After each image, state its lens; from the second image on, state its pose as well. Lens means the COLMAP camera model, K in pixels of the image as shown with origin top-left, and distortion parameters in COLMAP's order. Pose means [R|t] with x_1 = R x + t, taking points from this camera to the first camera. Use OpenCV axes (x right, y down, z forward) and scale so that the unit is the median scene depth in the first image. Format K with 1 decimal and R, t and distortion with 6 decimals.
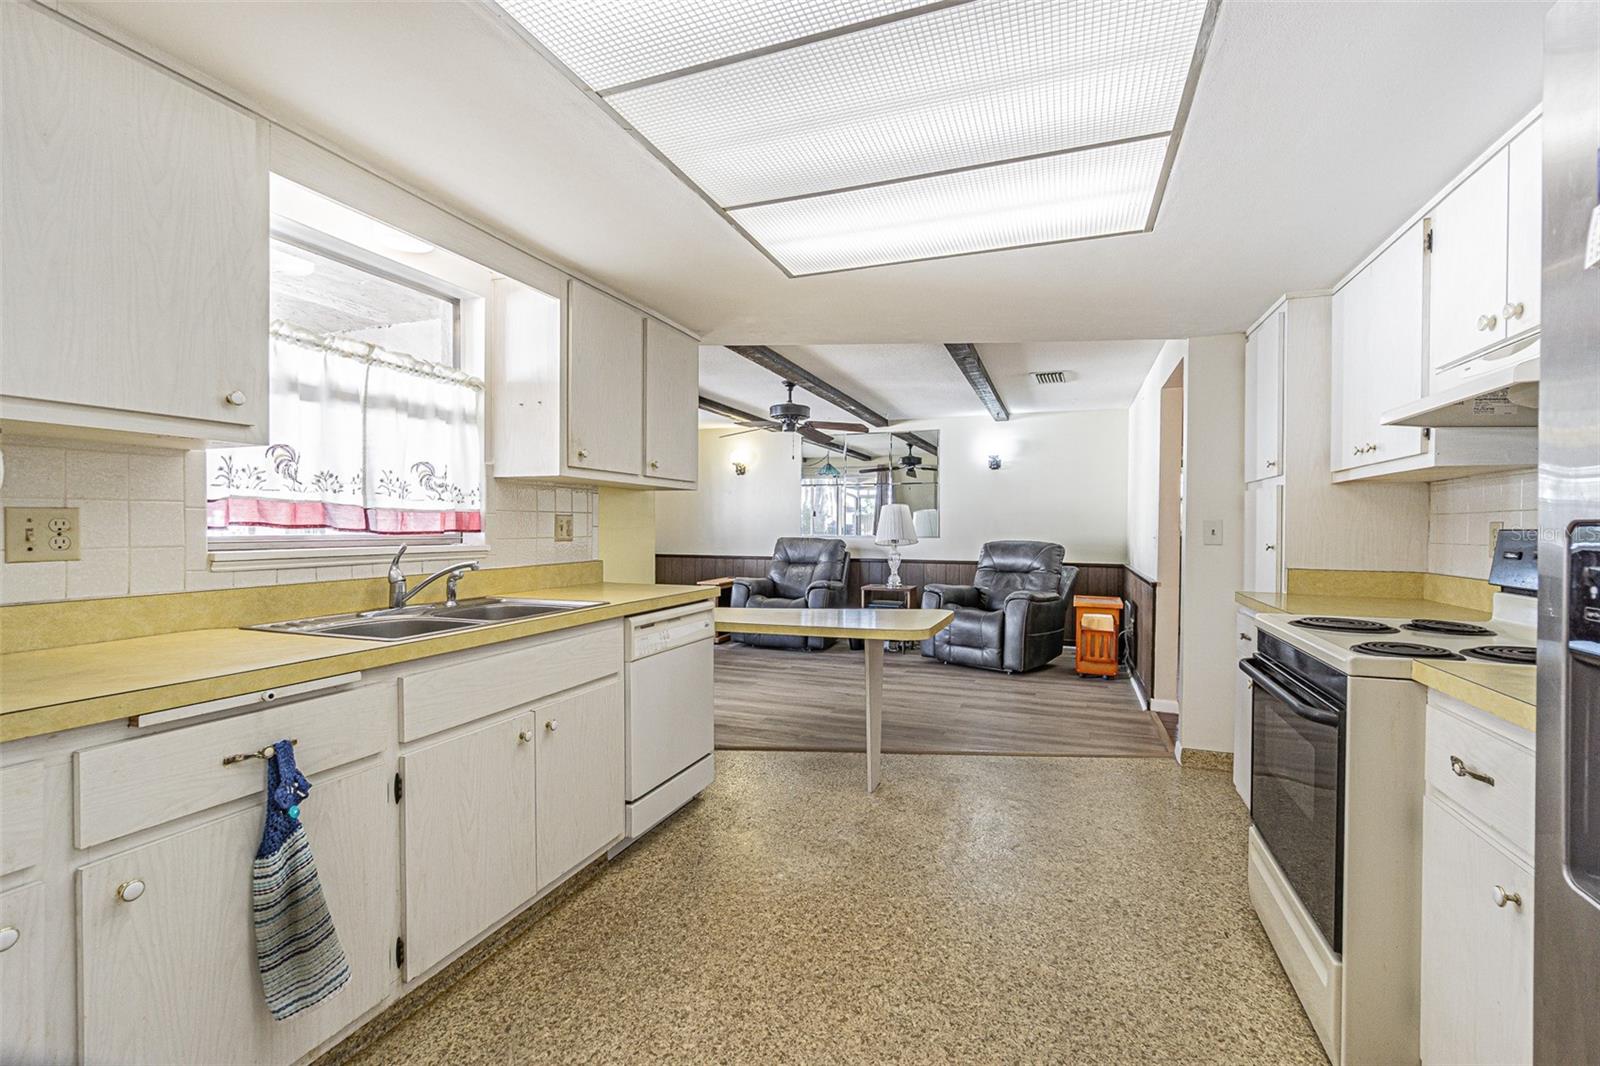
lens RADIAL K [[702.3, 0, 800.0], [0, 702.3, 533.0], [0, 0, 1]] dist [0.019964, 0.000064]
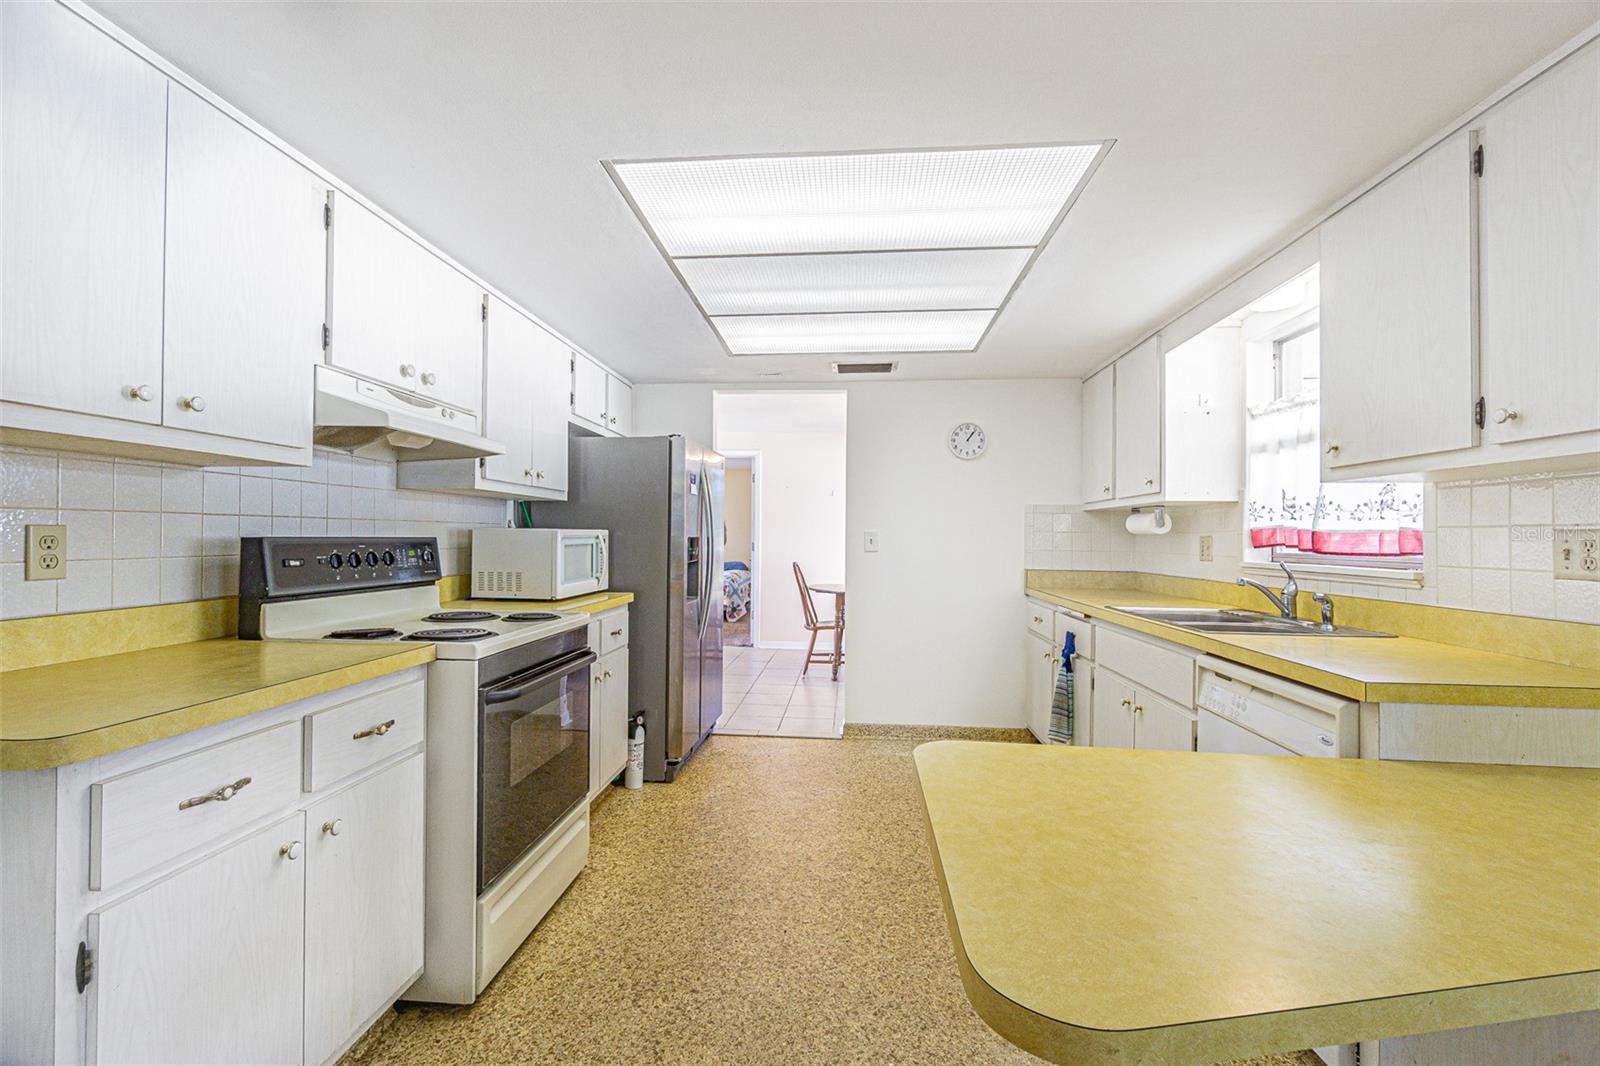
lens RADIAL K [[685.5, 0, 791.7], [0, 685.5, 523.4], [0, 0, 1]] dist [-0.003280, 0.000141]
pose [[-0.962254, -0.018443, -0.271527, 0.244648], [-0.015803, 0.999804, -0.011904, -0.009860], [0.271694, -0.007164, -0.962357, 0.887115]]
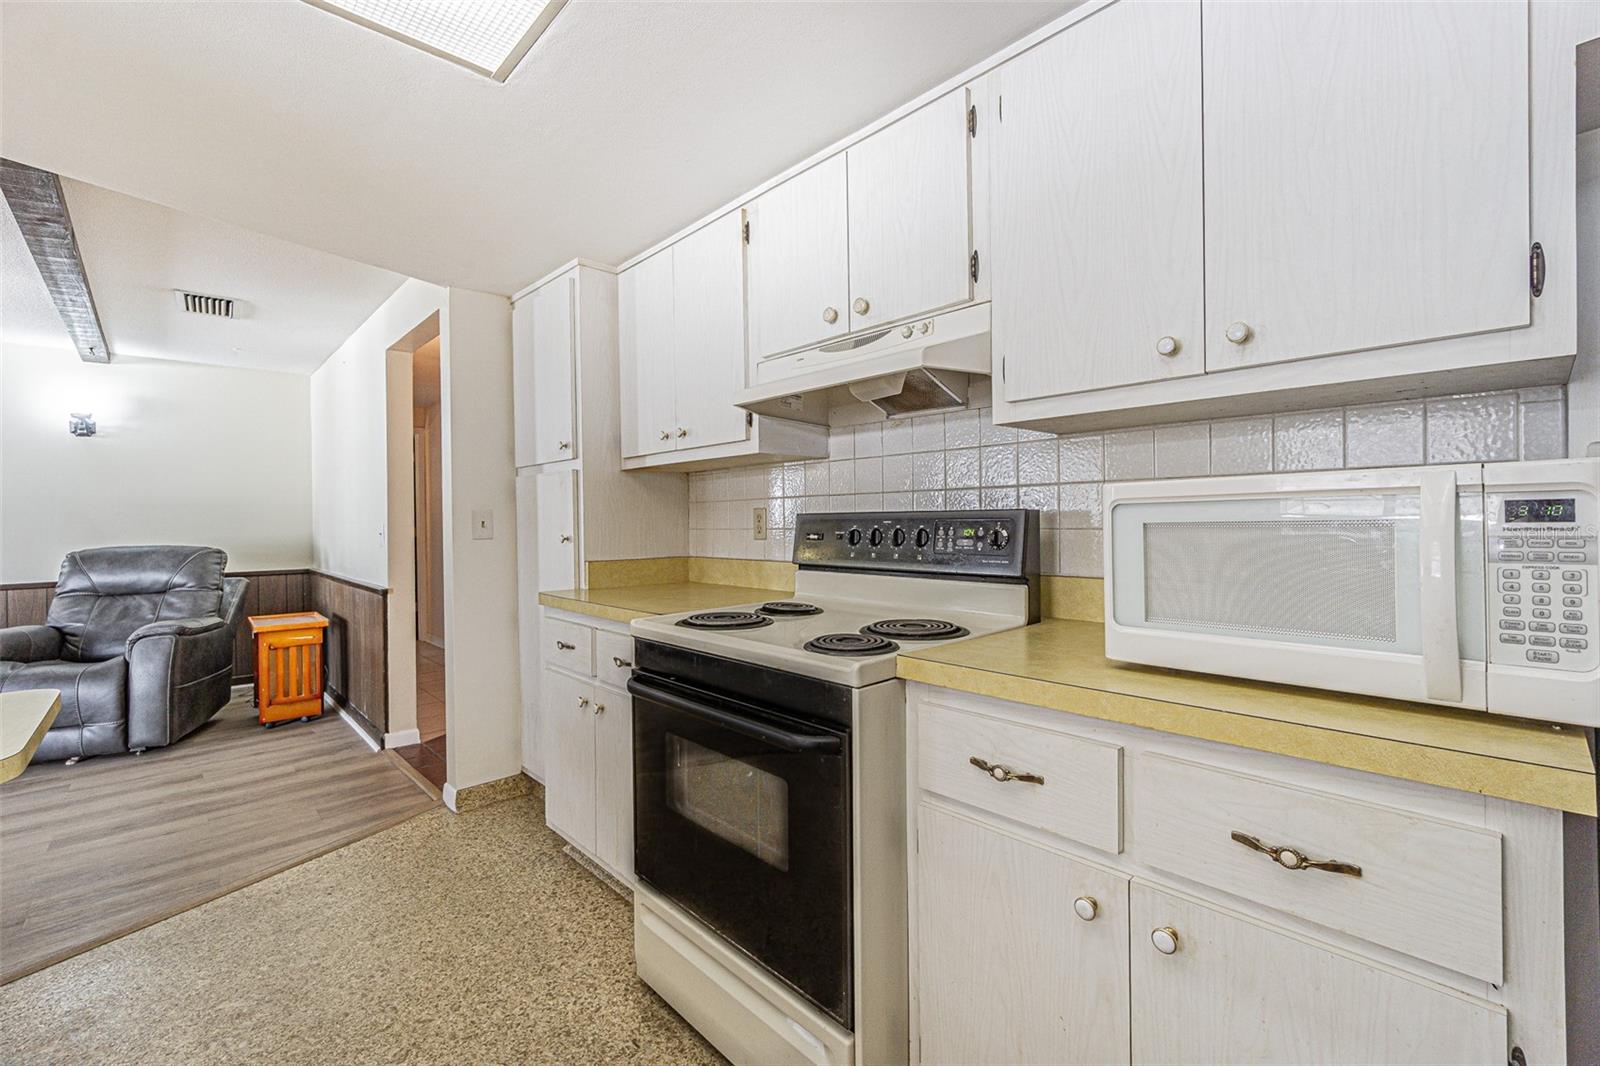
lens RADIAL K [[685.5, 0, 791.7], [0, 685.5, 523.4], [0, 0, 1]] dist [-0.003280, 0.000141]
pose [[0.446148, -0.018616, 0.894766, 0.011520], [0.025876, 0.999634, 0.007896, 0.000786], [-0.894585, 0.019630, 0.446466, 0.233124]]
